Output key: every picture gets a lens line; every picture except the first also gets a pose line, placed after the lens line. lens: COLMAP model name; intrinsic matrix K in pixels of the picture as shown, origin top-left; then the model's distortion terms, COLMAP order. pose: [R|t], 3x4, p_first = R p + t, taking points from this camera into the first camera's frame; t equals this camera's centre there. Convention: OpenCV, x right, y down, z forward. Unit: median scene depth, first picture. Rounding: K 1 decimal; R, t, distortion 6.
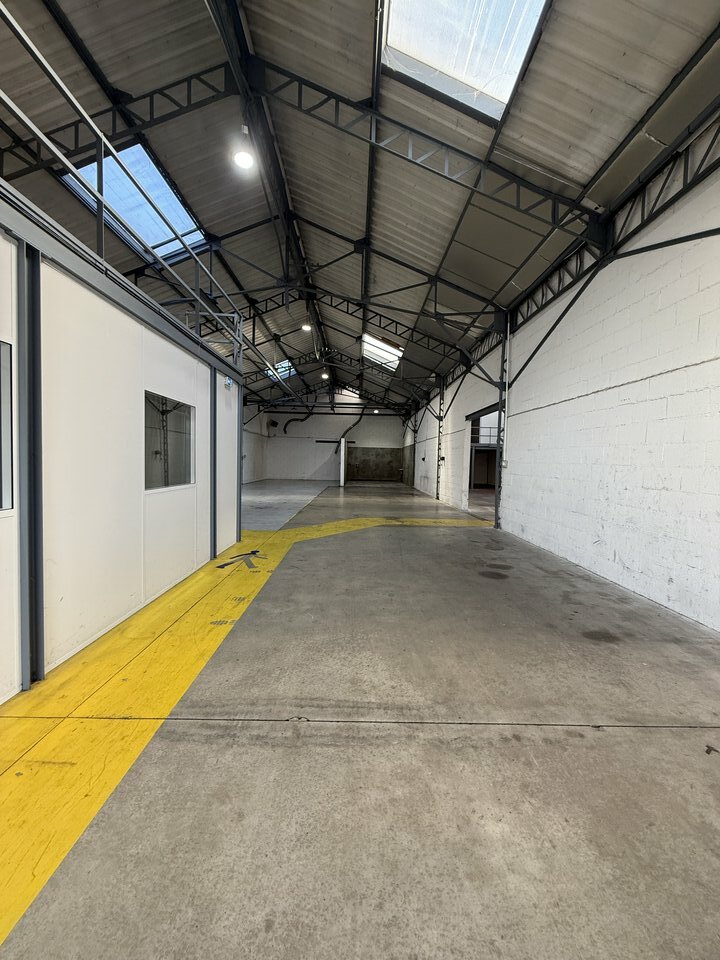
lens RADIAL K [[380.7, 0, 360.0], [0, 380.7, 480.0], [0, 0, 1]] dist [-0.000153, 0.000082]
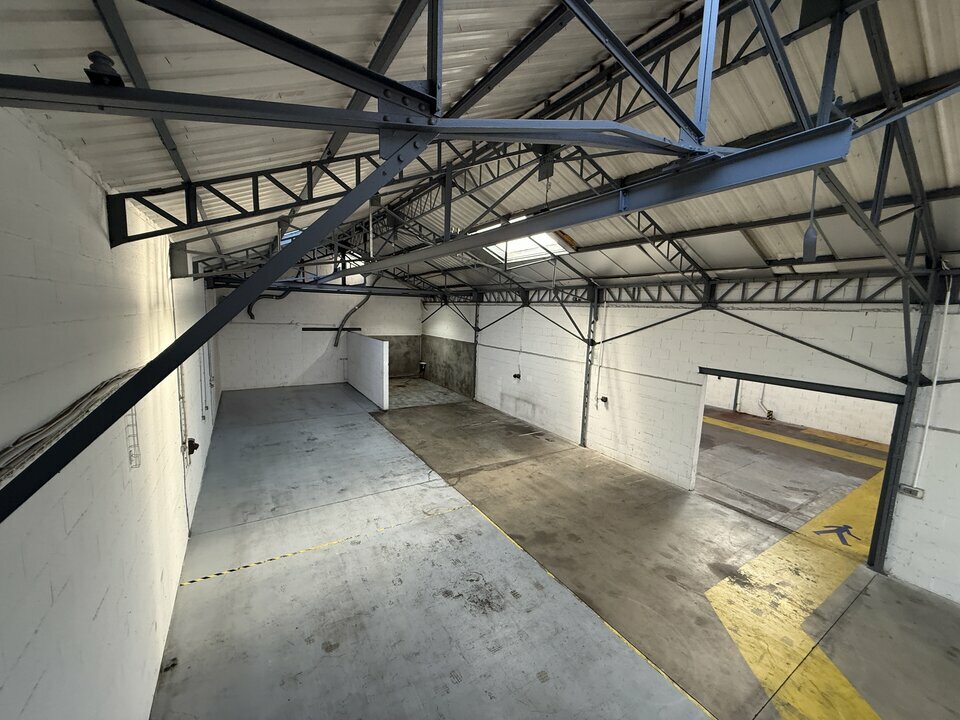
lens RADIAL K [[380.7, 0, 480.0], [0, 380.7, 360.0], [0, 0, 1]] dist [-0.000153, 0.000082]
pose [[0.856294, -0.058013, 0.513220, -0.355891], [0.009759, 0.995312, 0.096226, -0.196662], [-0.516396, -0.077389, 0.852846, 0.458794]]
